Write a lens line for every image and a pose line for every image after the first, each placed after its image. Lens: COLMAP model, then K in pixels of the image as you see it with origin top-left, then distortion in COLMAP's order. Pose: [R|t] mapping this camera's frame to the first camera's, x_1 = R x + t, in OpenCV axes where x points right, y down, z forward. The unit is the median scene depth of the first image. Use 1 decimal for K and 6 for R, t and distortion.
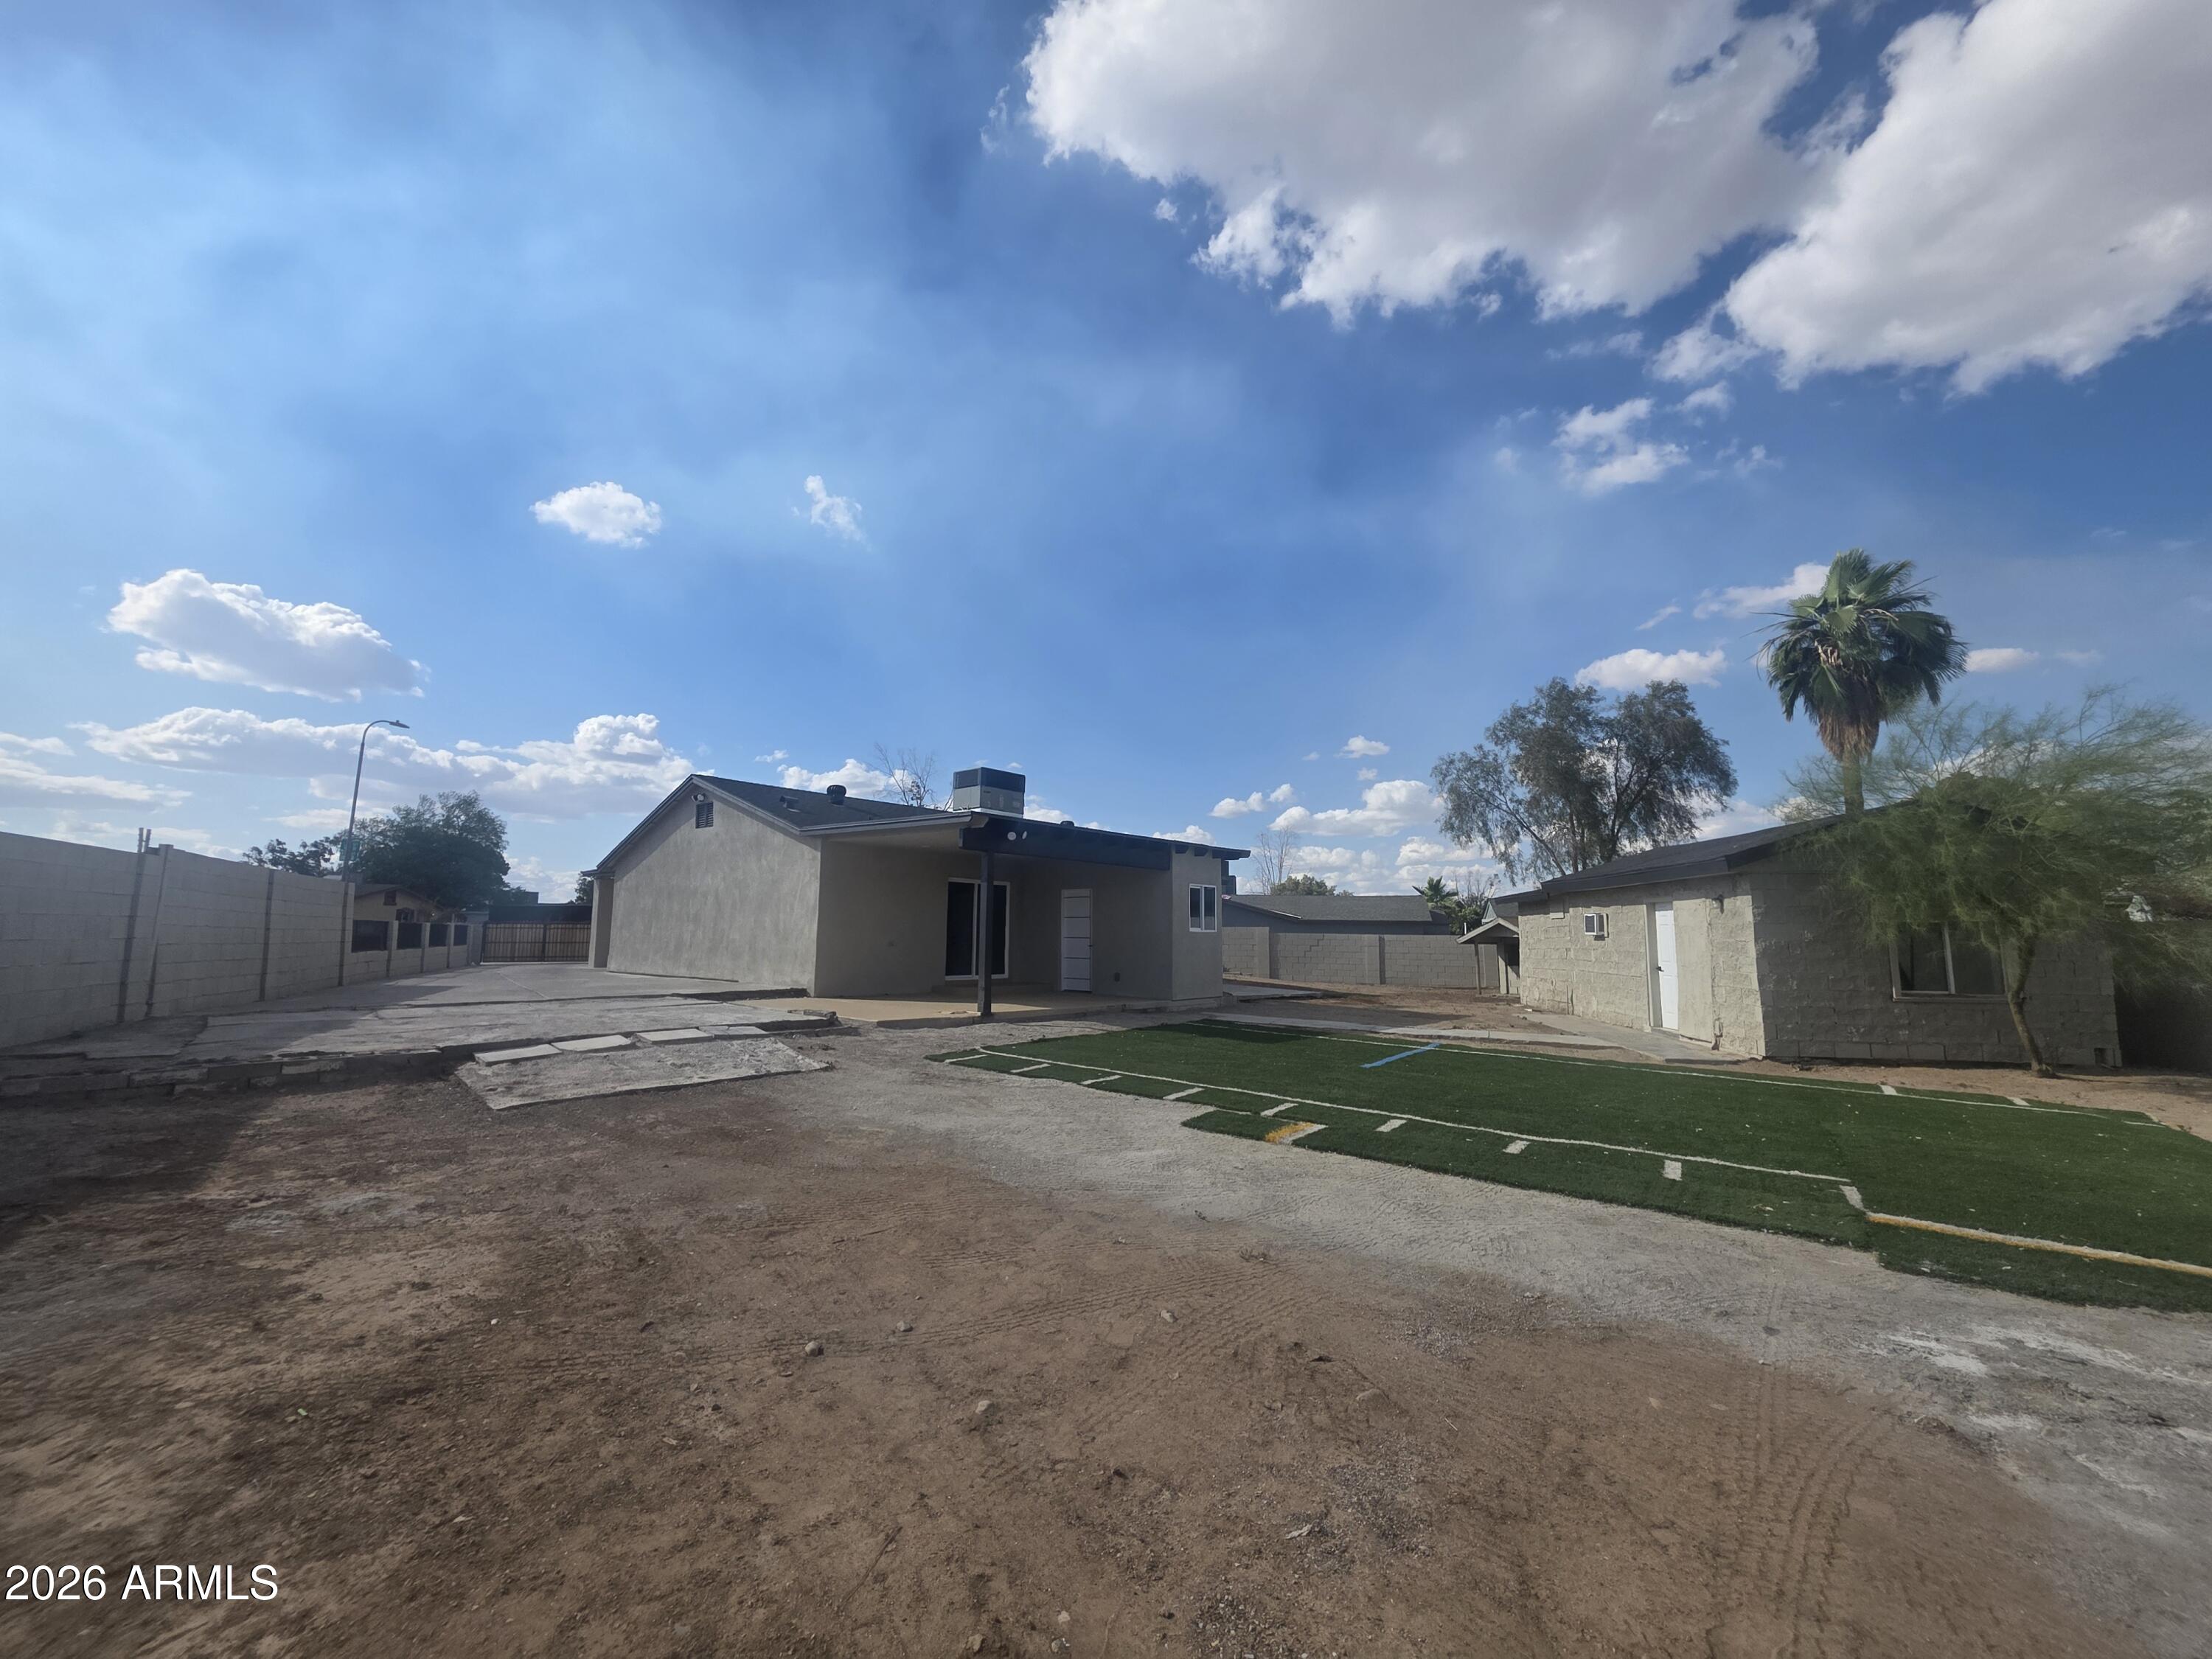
lens RADIAL K [[884.2, 0, 1118.8], [0, 884.2, 841.3], [0, 0, 1]] dist [0.002135, -0.000386]
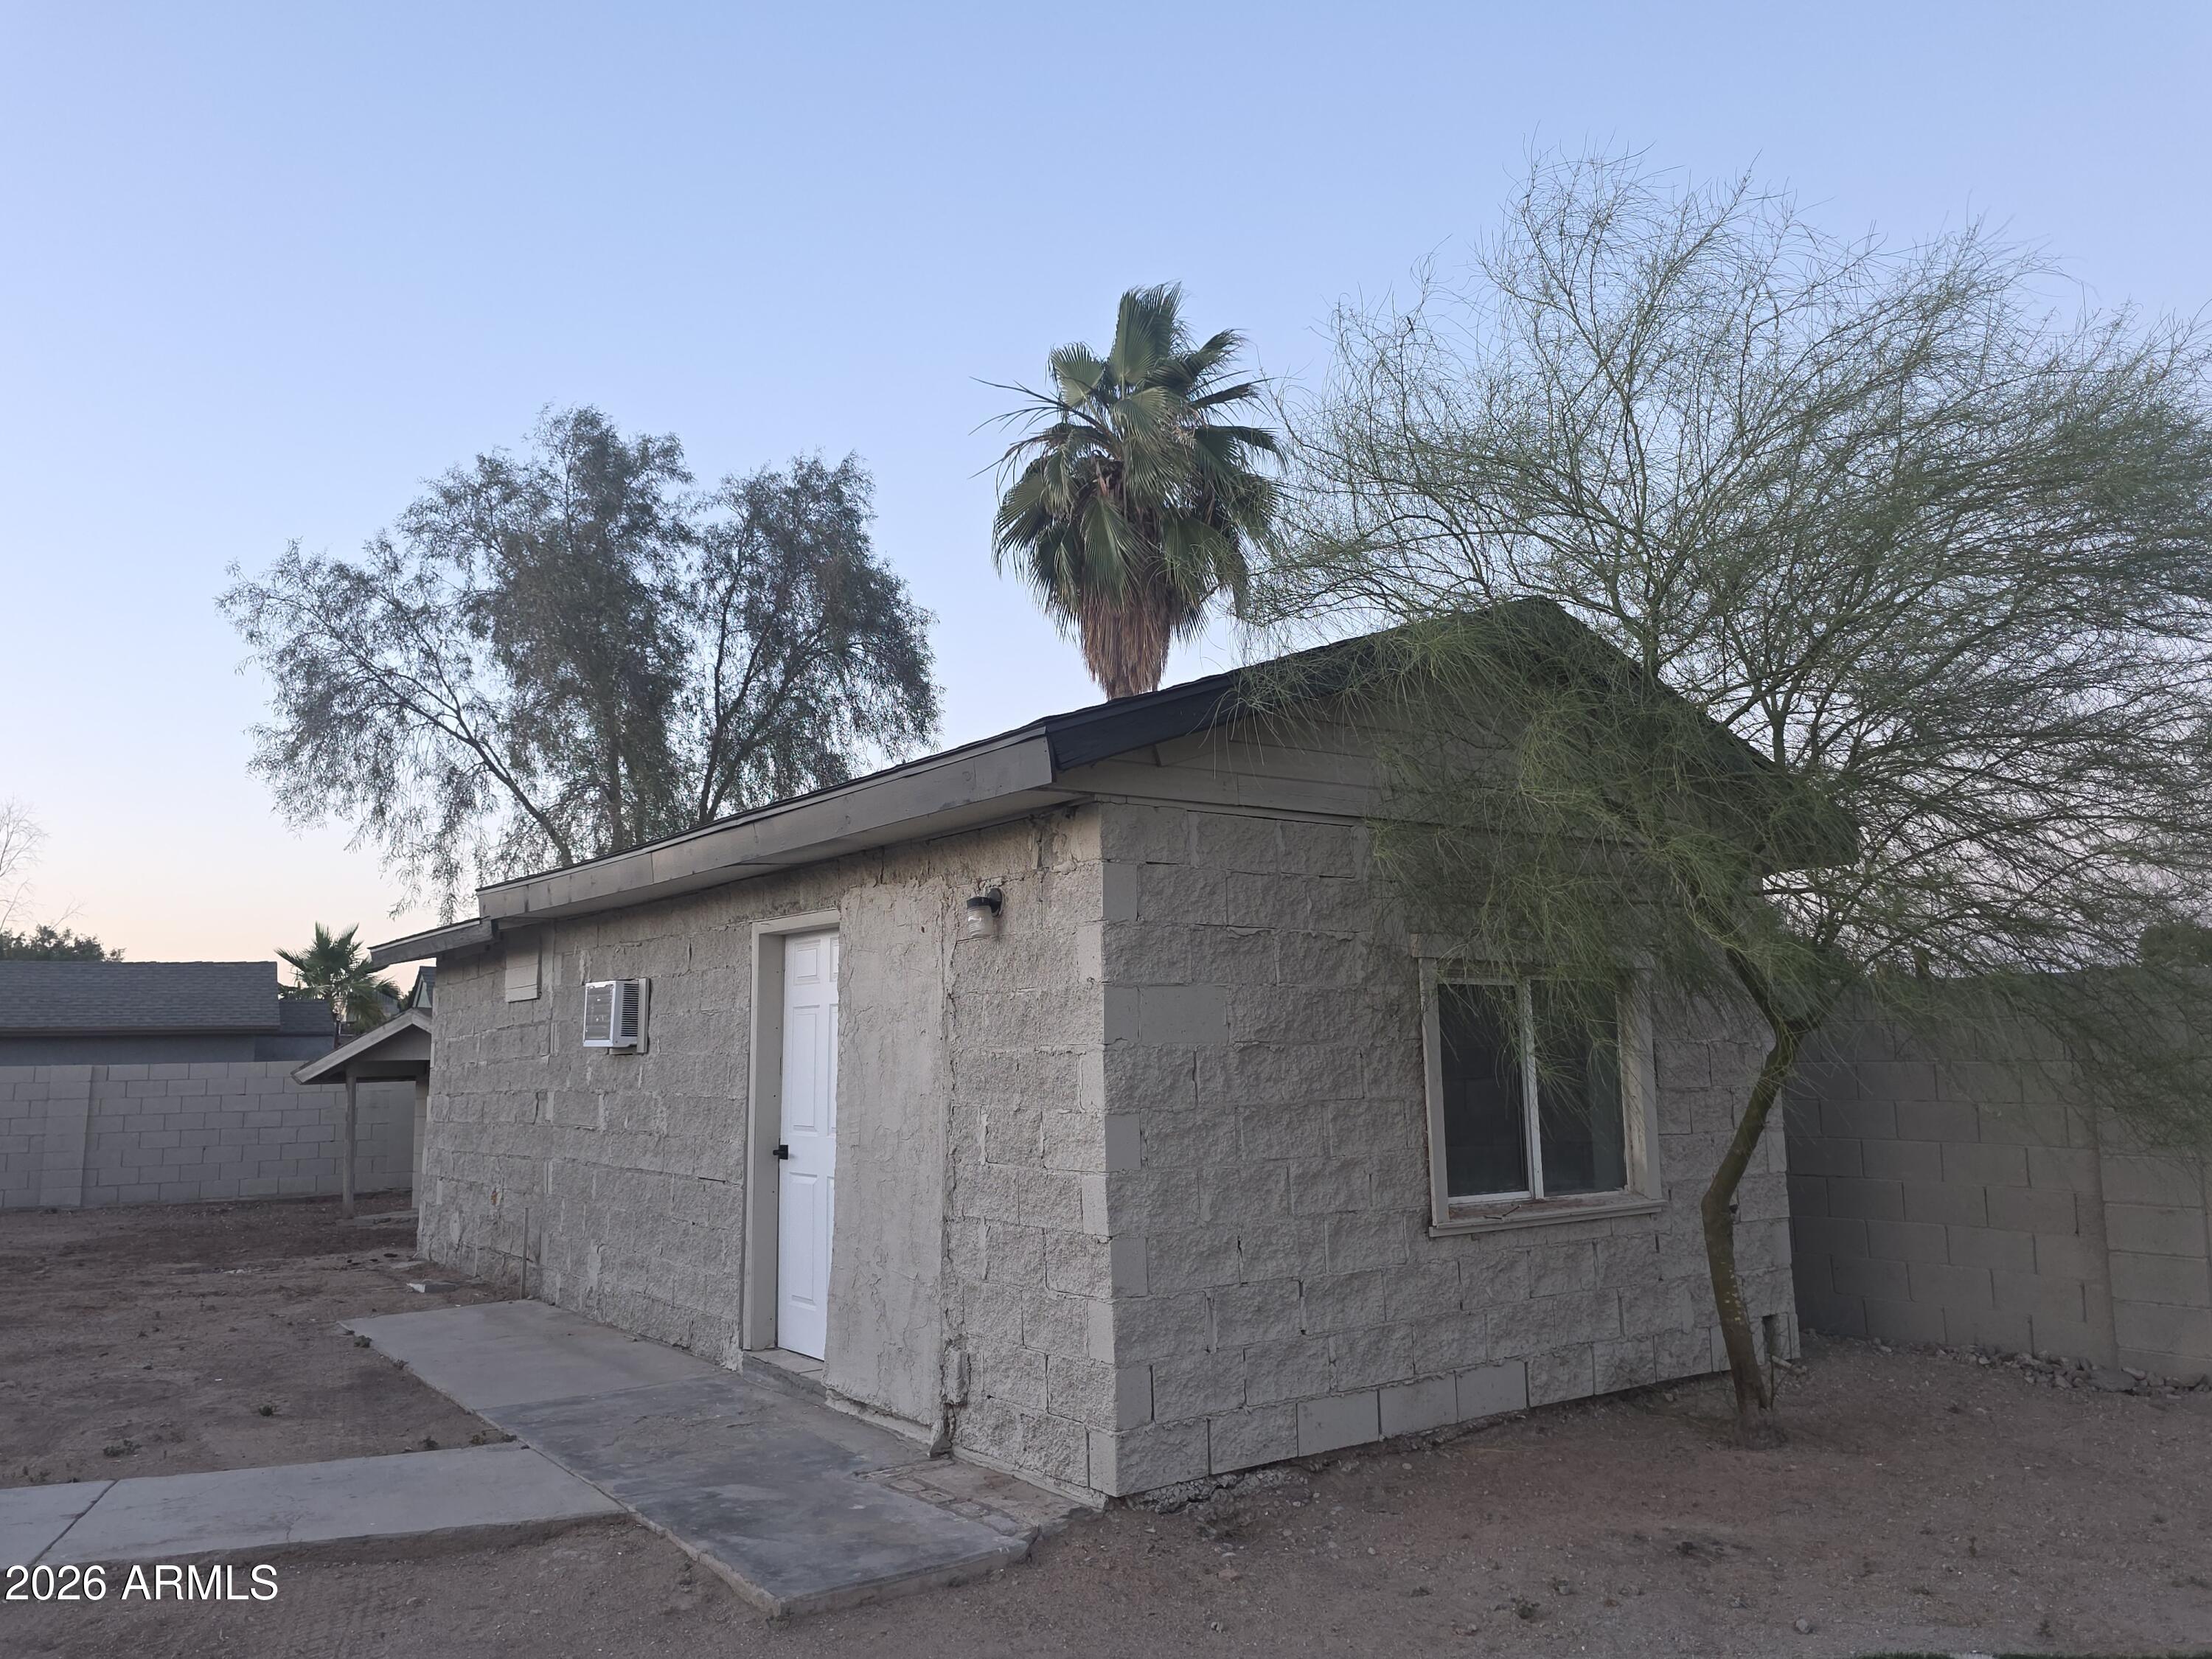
lens RADIAL K [[1599.2, 0, 1114.3], [0, 1599.2, 839.9], [0, 0, 1]] dist [0.076213, -0.000664]
pose [[0.731769, 0.066242, 0.678326, 0.260581], [-0.046622, 0.997799, -0.047146, 0.047875], [-0.679957, 0.002875, 0.733247, 0.430969]]
